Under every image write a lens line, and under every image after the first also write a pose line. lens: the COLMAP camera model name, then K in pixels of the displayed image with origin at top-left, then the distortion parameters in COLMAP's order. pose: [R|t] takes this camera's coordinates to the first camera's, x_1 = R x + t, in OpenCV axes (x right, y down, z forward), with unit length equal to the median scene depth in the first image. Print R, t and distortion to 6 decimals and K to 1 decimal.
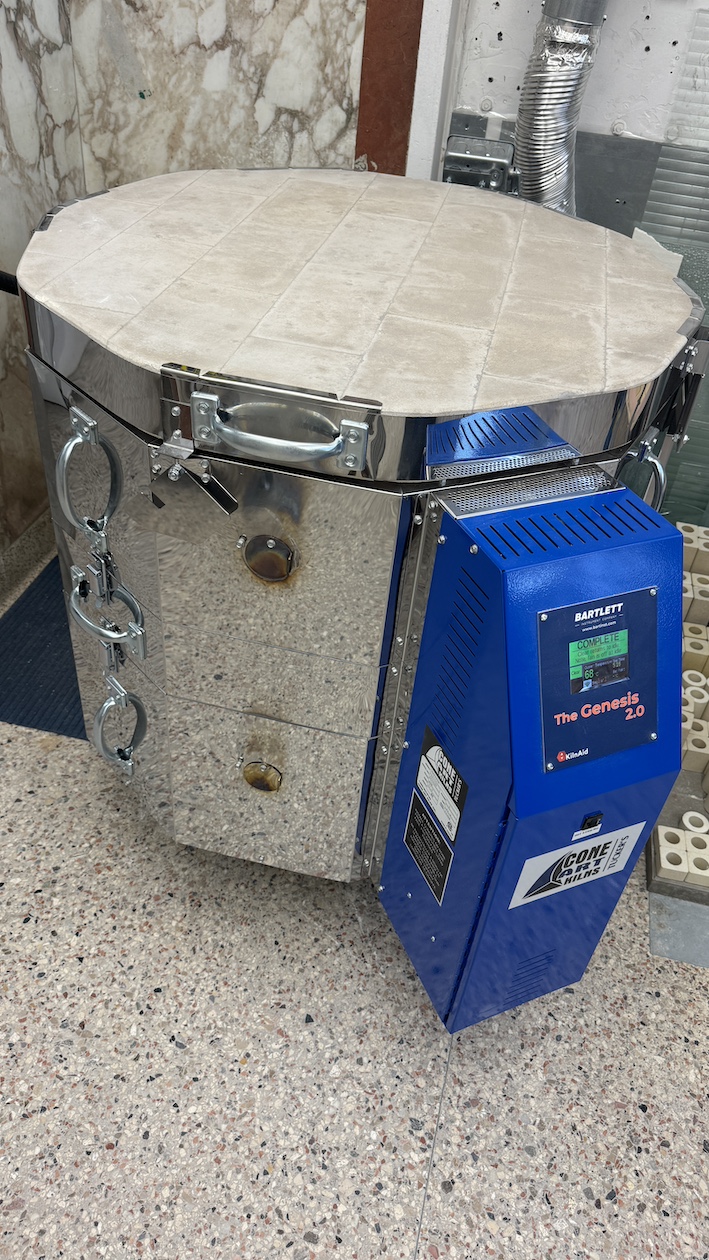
lens RADIAL K [[900.3, 0, 350.5], [0, 900.3, 633.5], [0, 0, 1]] dist [0.034918, -0.048677]
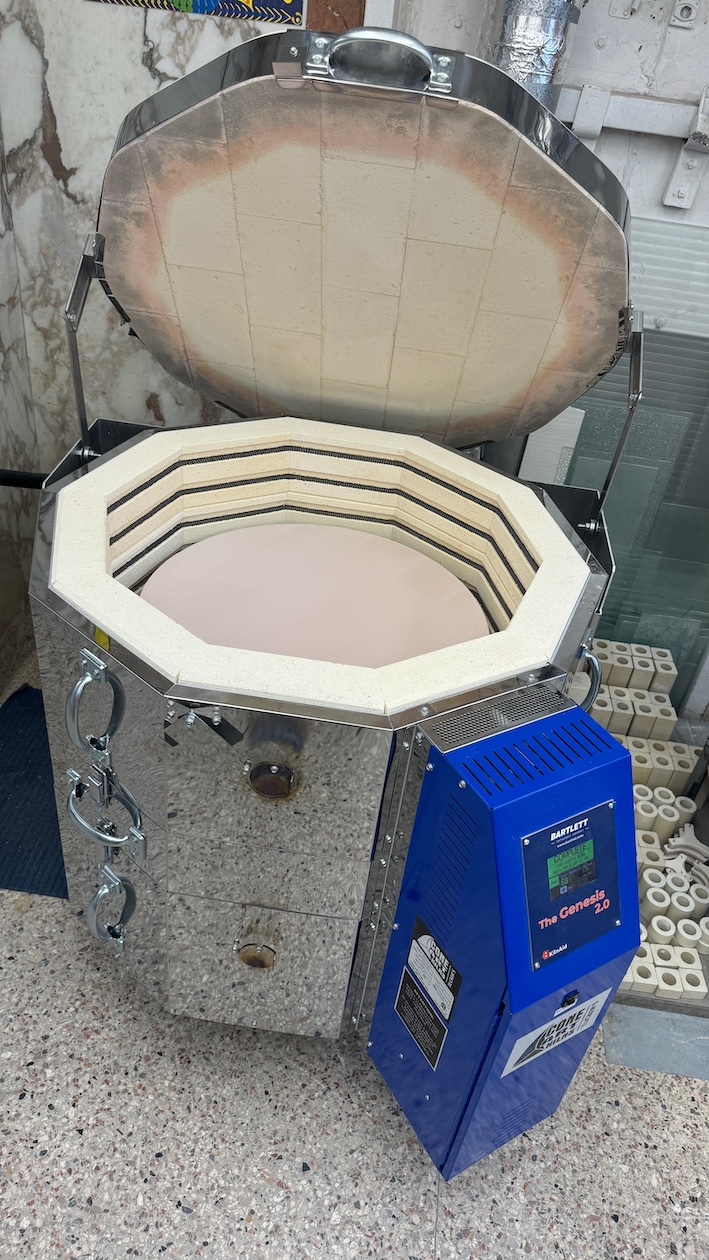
lens RADIAL K [[900.3, 0, 349.5], [0, 900.3, 632.8], [0, 0, 1]] dist [0.034918, -0.048677]
pose [[0.992780, -0.053346, 0.107436, -0.077759], [0.057877, 0.997542, -0.039506, -0.160729], [-0.105065, 0.045439, 0.993427, -0.093875]]
